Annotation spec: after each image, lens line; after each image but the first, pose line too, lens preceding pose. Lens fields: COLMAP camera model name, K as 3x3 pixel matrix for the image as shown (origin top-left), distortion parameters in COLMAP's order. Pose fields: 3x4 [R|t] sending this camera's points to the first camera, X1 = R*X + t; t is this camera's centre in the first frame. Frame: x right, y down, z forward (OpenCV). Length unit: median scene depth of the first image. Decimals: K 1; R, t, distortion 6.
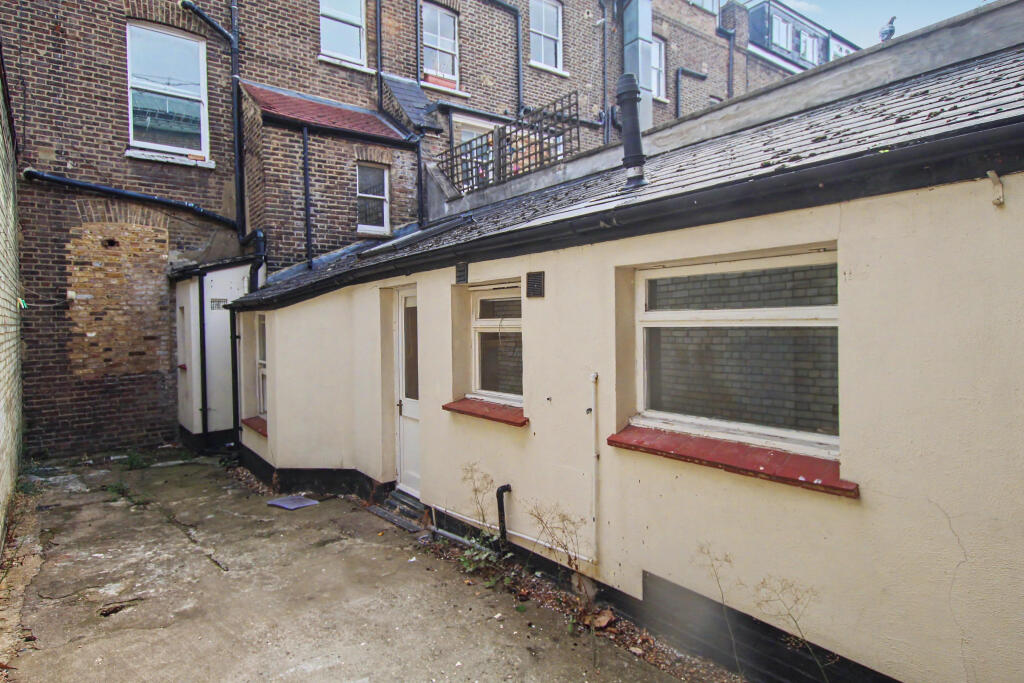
lens RADIAL K [[583.8, 0, 515.8], [0, 583.8, 335.7], [0, 0, 1]] dist [0.036413, -0.002678]
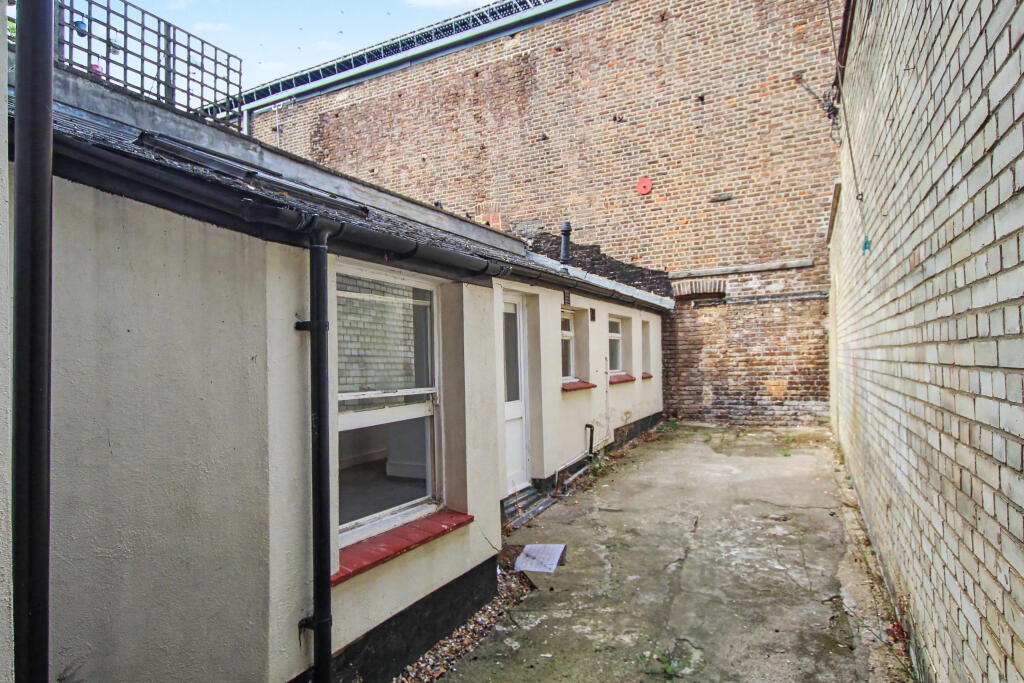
lens RADIAL K [[583.8, 0, 493.5], [0, 583.8, 360.4], [0, 0, 1]] dist [0.036413, -0.002678]
pose [[-0.413173, 0.022351, 0.910378, -1.329357], [0.050834, 0.998706, -0.001449, 0.044164], [-0.909232, 0.045680, -0.413775, 1.734743]]
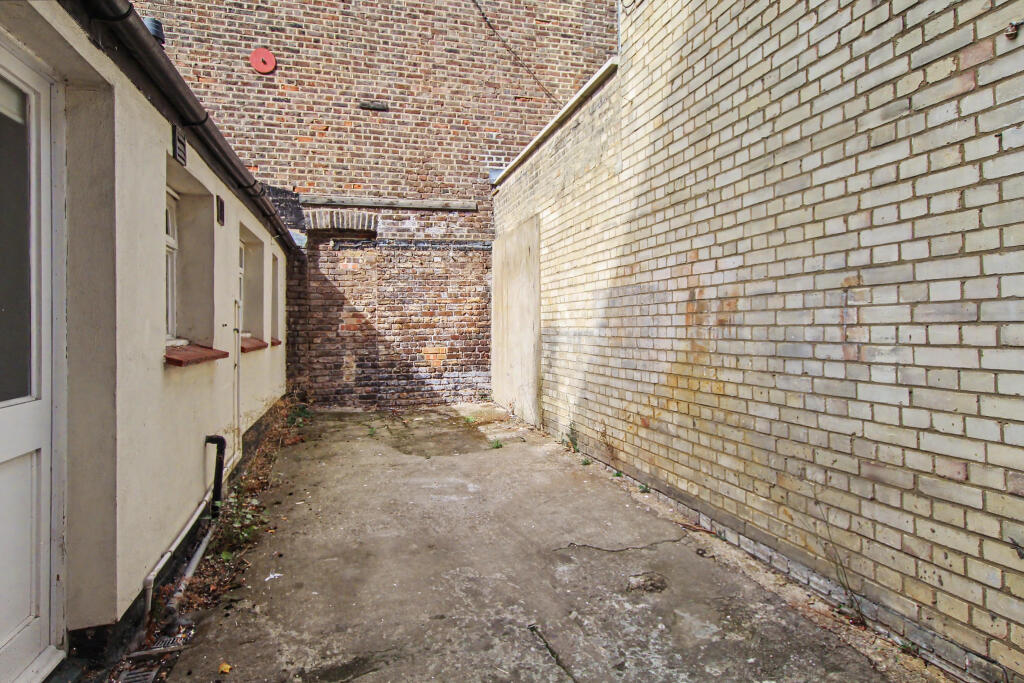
lens RADIAL K [[583.9, 0, 511.6], [0, 583.9, 316.0], [0, 0, 1]] dist [0.036740, 0.001084]
pose [[-0.927180, 0.029723, 0.373434, -0.636090], [0.030697, 0.999523, -0.003338, 0.088923], [-0.373355, 0.008369, -0.927651, 1.410481]]
